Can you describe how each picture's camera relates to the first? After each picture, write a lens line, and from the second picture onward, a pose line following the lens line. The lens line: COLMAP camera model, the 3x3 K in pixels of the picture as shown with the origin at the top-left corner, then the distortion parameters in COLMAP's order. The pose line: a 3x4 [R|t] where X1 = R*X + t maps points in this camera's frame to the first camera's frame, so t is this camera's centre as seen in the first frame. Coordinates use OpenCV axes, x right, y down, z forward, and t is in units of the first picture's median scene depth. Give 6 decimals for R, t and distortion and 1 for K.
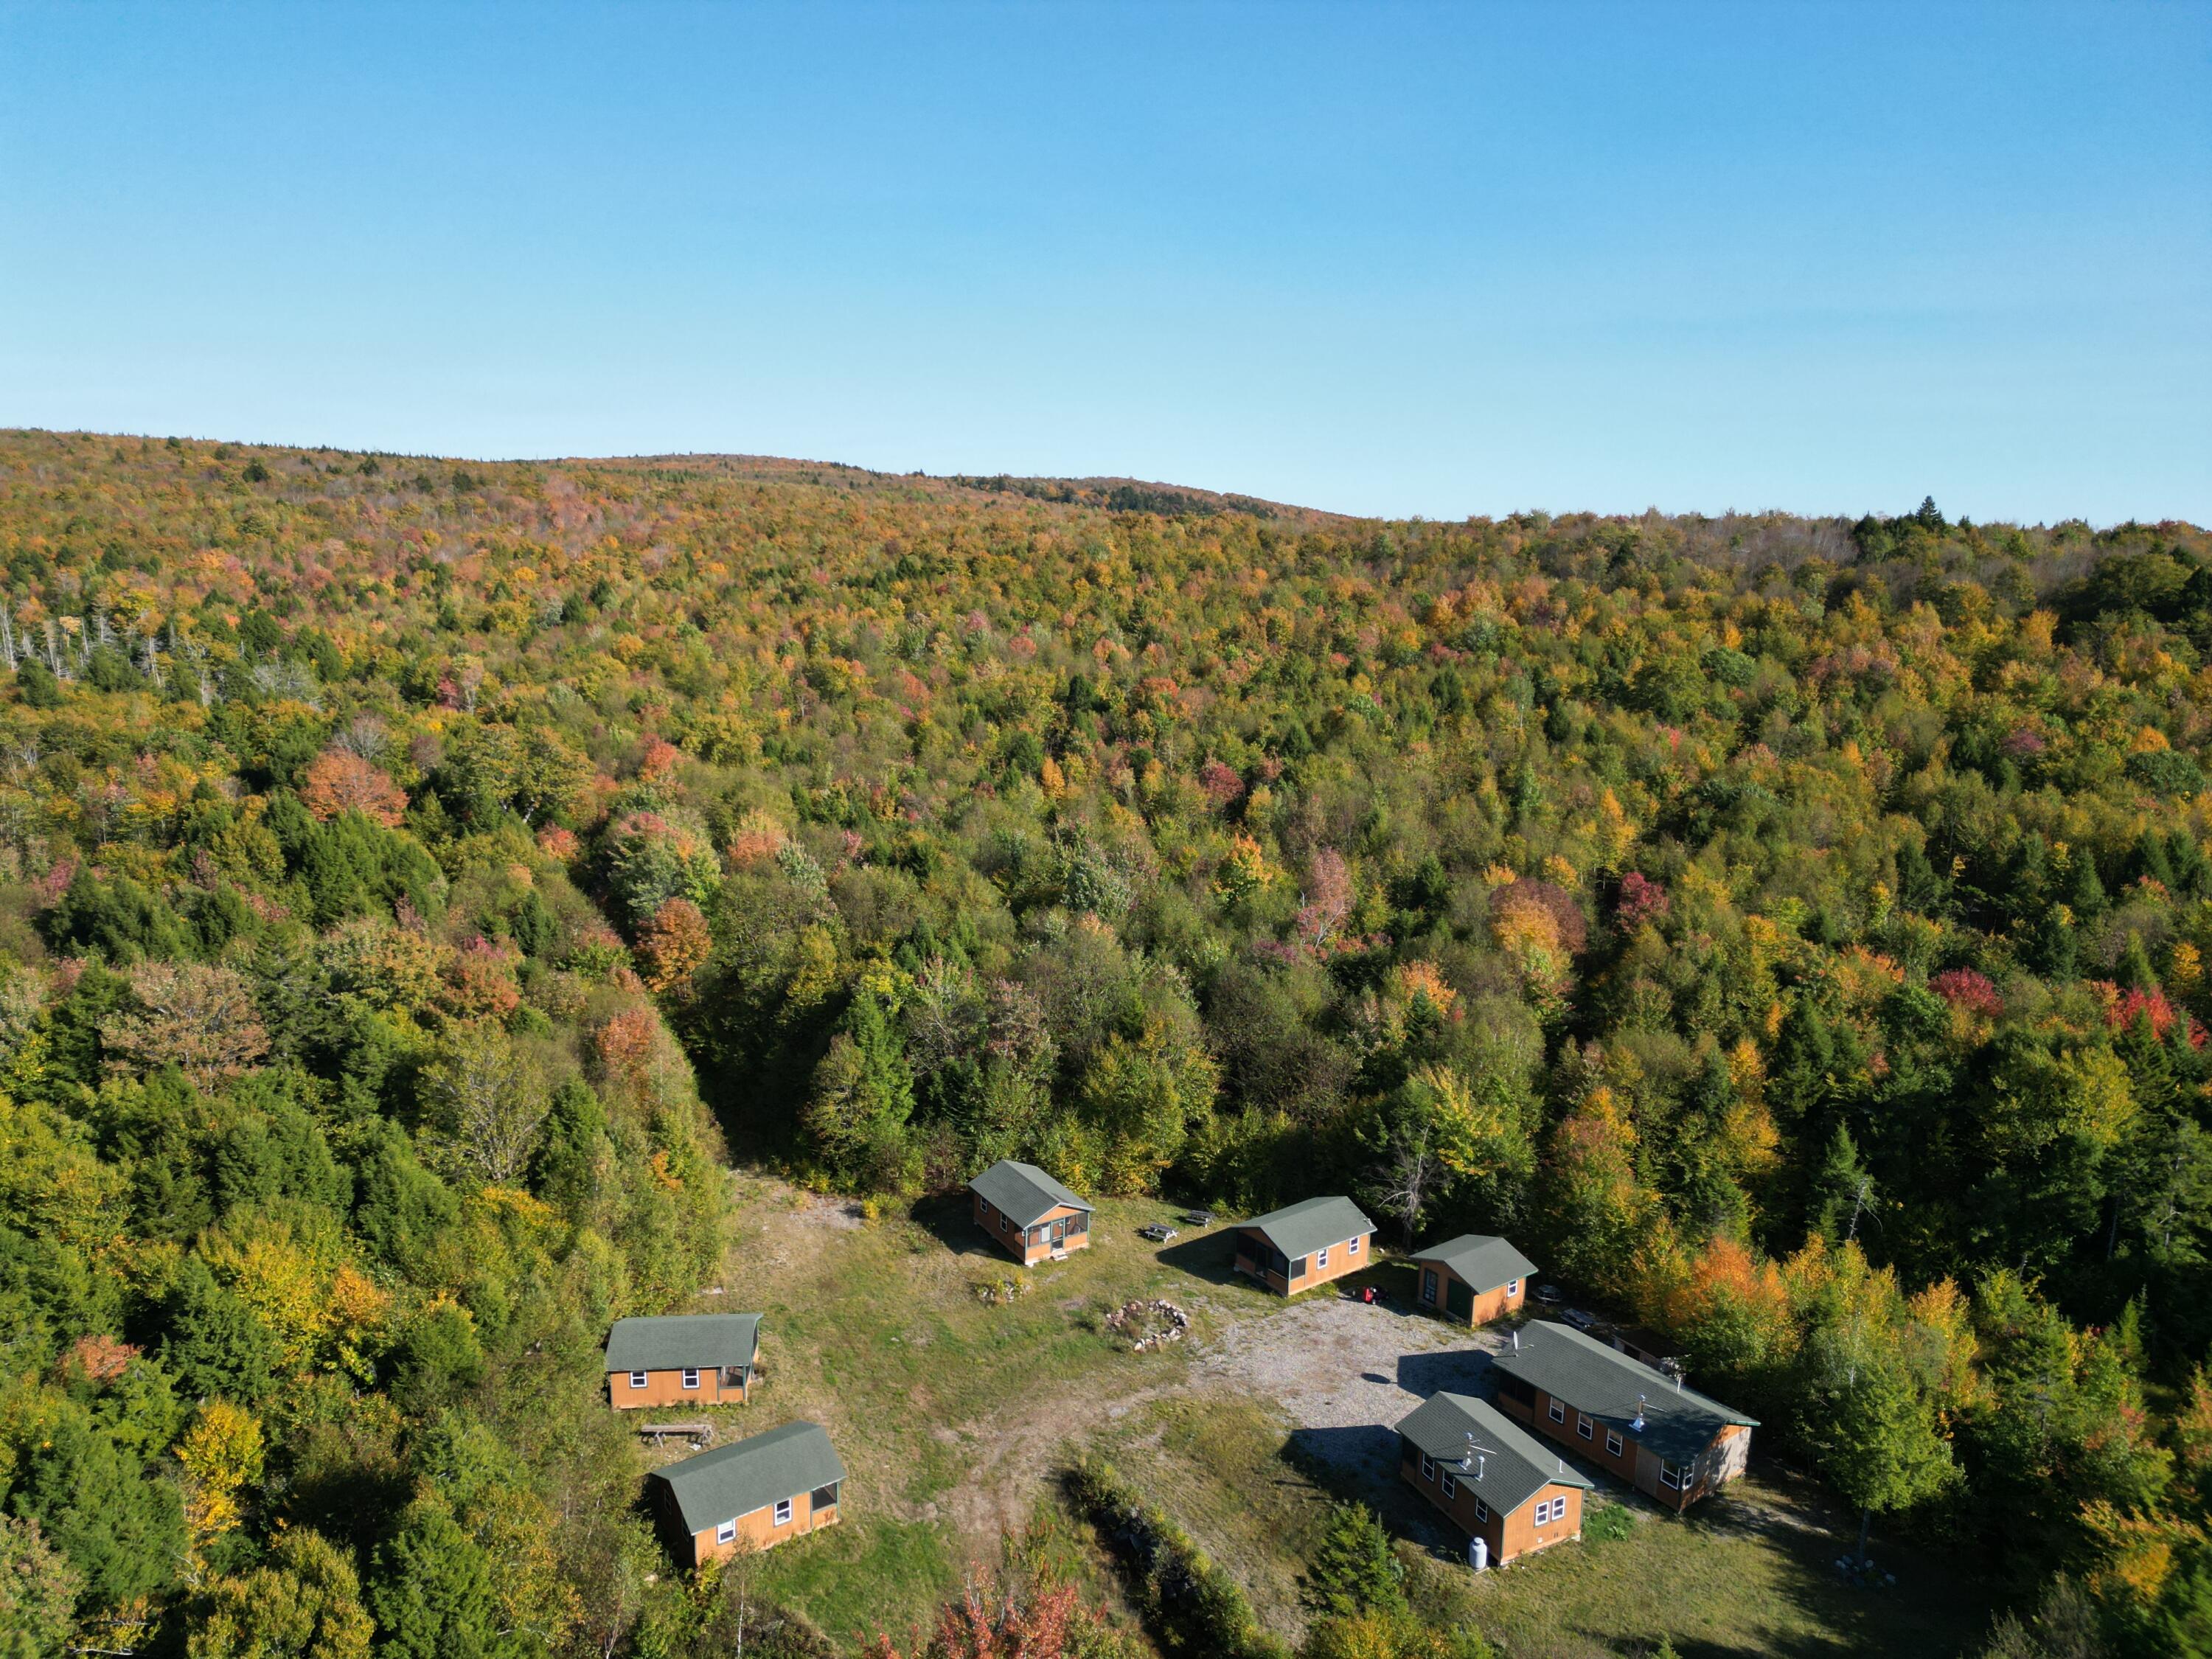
lens RADIAL K [[1509.6, 0, 1106.0], [0, 1509.6, 829.5], [0, 0, 1]] dist [0.082131, -0.085747]
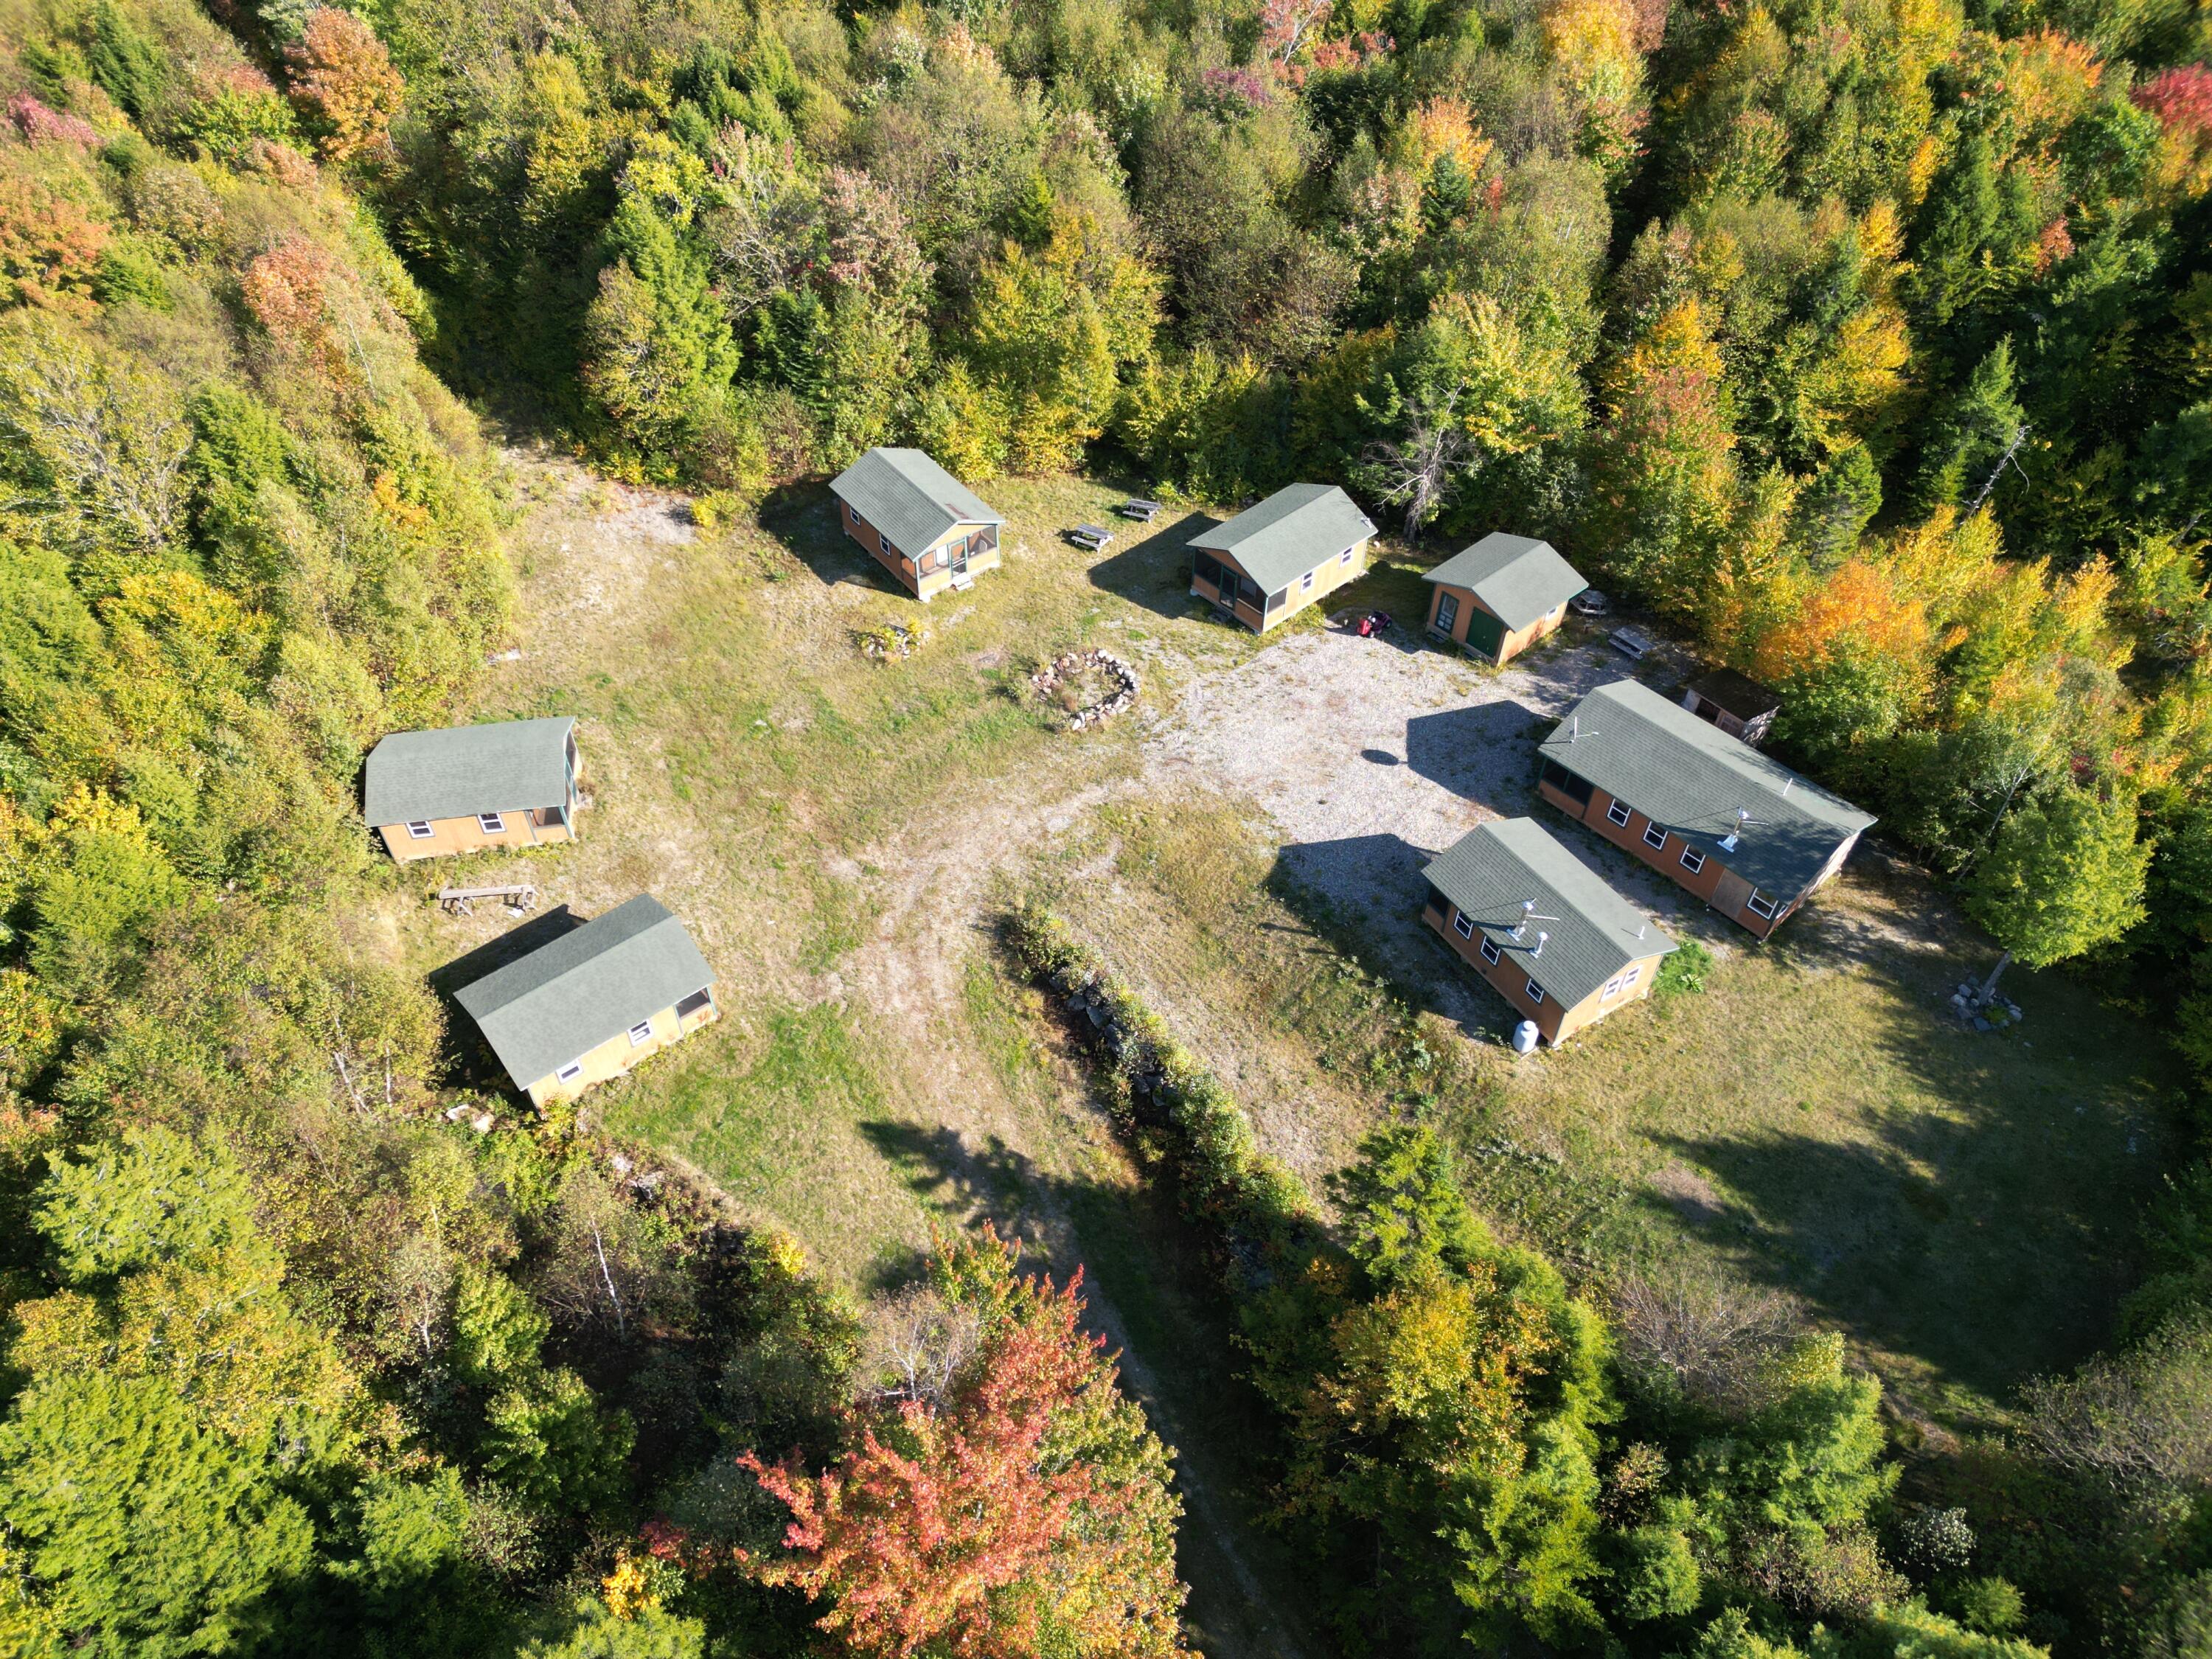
lens RADIAL K [[1509.6, 0, 1106.0], [0, 1509.6, 829.5], [0, 0, 1]] dist [0.082131, -0.085747]
pose [[0.996226, -0.069075, 0.052563, -0.007180], [0.026146, 0.816247, 0.577111, -0.055682], [-0.082769, -0.573558, 0.814973, 0.299661]]
